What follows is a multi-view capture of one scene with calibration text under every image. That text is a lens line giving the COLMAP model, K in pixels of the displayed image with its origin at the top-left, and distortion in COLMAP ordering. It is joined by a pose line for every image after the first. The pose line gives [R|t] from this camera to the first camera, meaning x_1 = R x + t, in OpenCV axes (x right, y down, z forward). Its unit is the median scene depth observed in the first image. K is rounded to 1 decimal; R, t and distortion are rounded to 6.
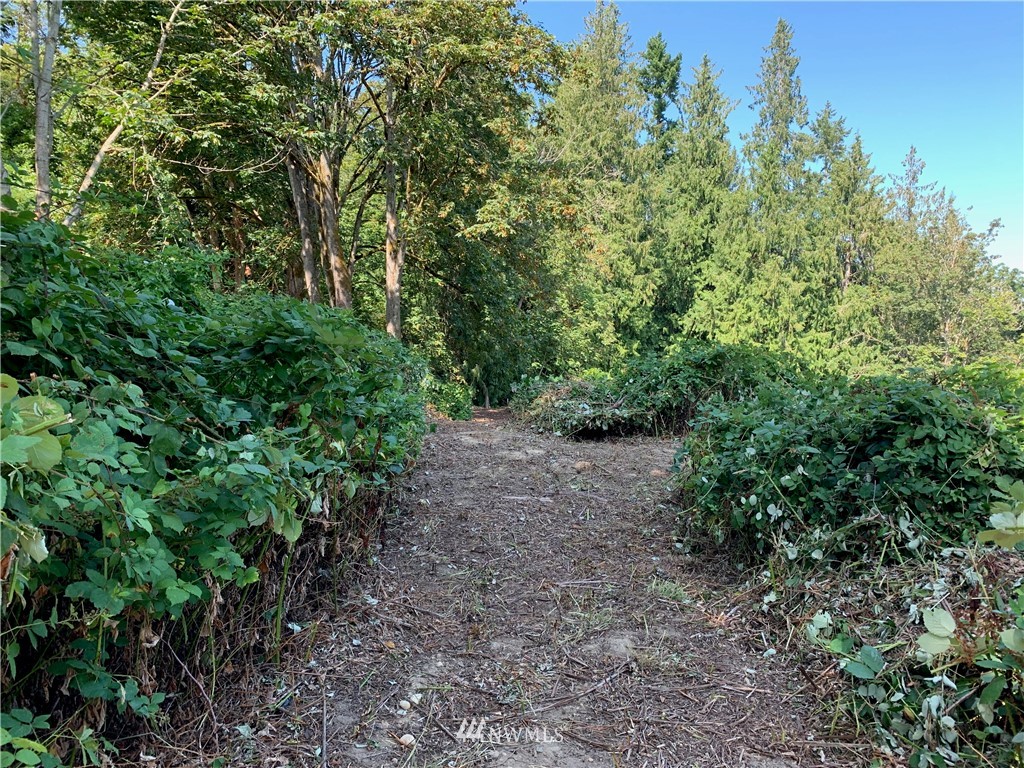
lens RADIAL K [[789.9, 0, 518.5], [0, 789.9, 377.6], [0, 0, 1]] dist [0.031719, -0.036968]
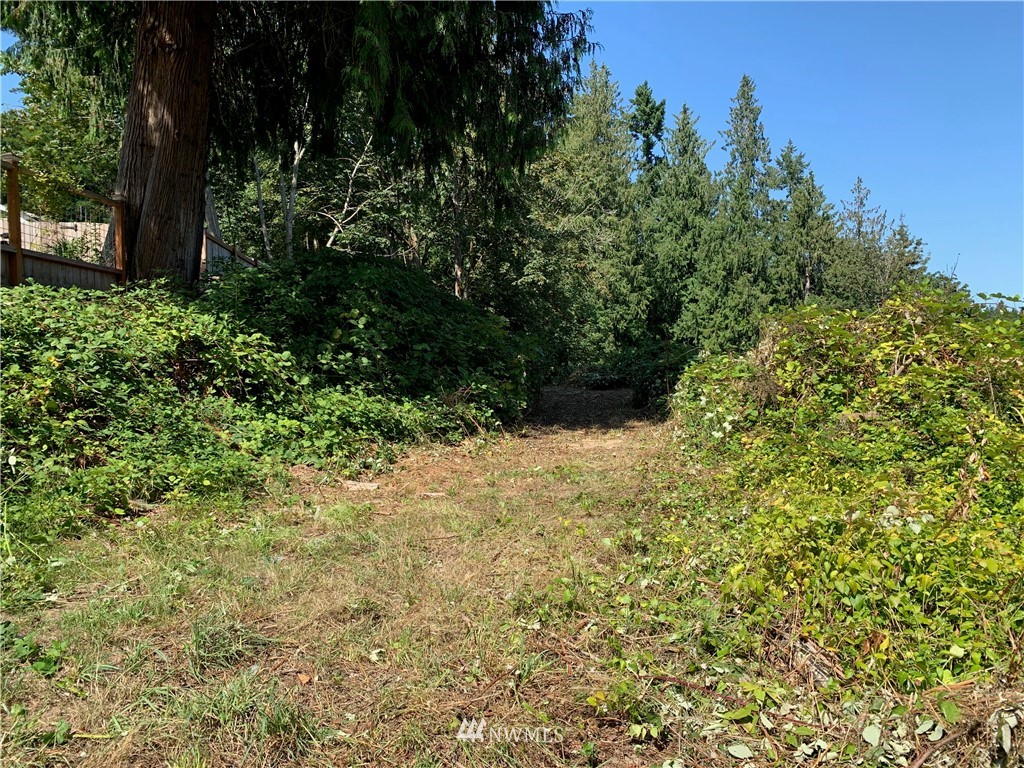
lens RADIAL K [[789.9, 0, 505.6], [0, 789.9, 392.0], [0, 0, 1]] dist [0.031719, -0.036968]
pose [[0.999158, -0.034613, -0.022045, -0.021371], [0.034634, 0.999400, 0.000573, 0.013784], [0.022012, -0.001336, 0.999757, -0.208382]]
